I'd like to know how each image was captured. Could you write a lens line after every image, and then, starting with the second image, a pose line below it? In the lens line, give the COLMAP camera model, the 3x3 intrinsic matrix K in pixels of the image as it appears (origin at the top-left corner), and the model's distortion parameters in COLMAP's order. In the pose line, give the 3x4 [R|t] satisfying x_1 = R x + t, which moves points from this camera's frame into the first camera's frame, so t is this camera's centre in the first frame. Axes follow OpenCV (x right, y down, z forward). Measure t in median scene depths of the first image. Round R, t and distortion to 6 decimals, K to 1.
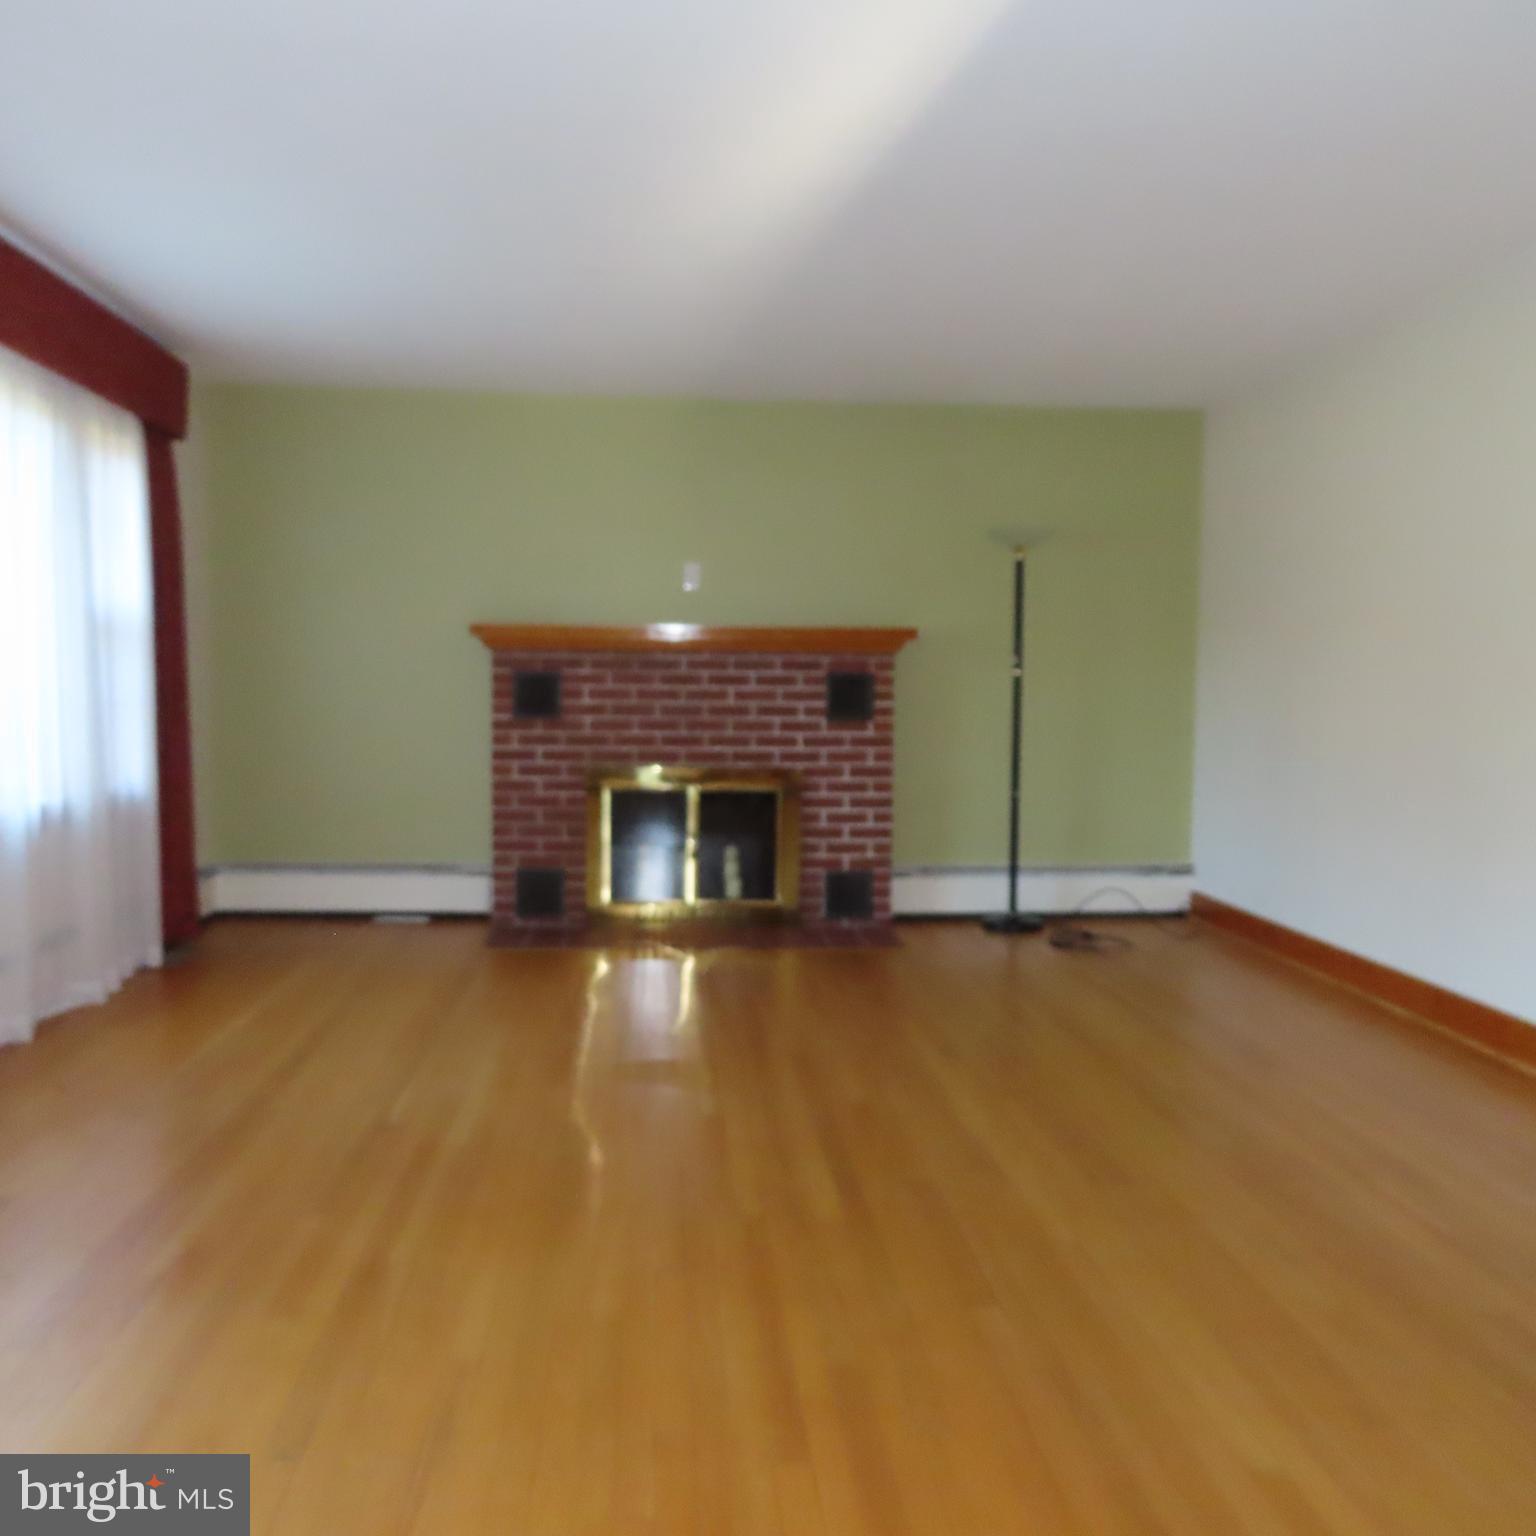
lens RADIAL K [[1466.1, 0, 787.1], [0, 1466.1, 803.2], [0, 0, 1]] dist [-0.007483, 0.000000]
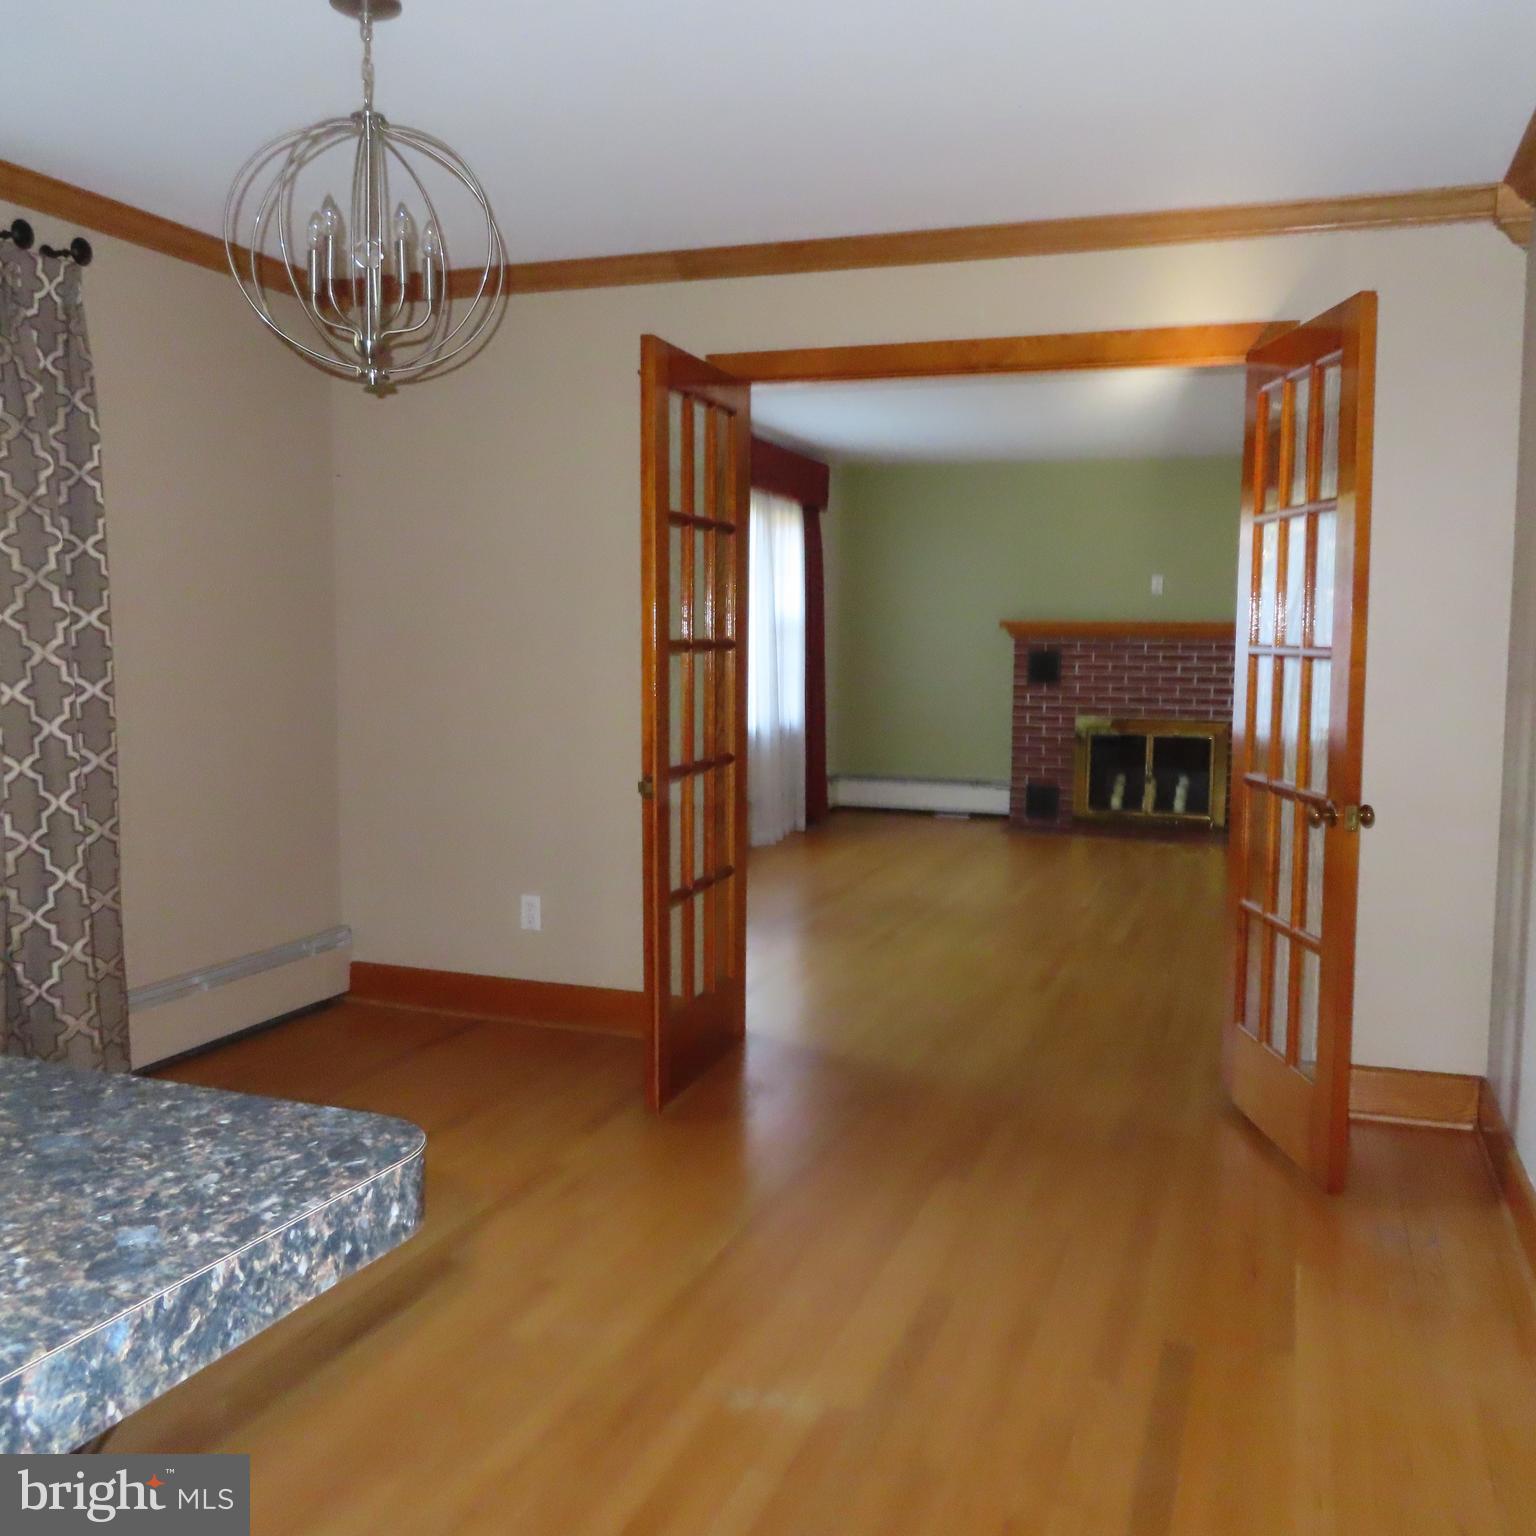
lens RADIAL K [[1466.1, 0, 768.2], [0, 1466.1, 767.2], [0, 0, 1]] dist [-0.007483, 0.000000]
pose [[0.907948, 0.038082, -0.417350, 0.196272], [-0.029411, 0.999198, 0.027191, -0.005640], [0.418051, -0.012413, 0.908339, -0.455655]]
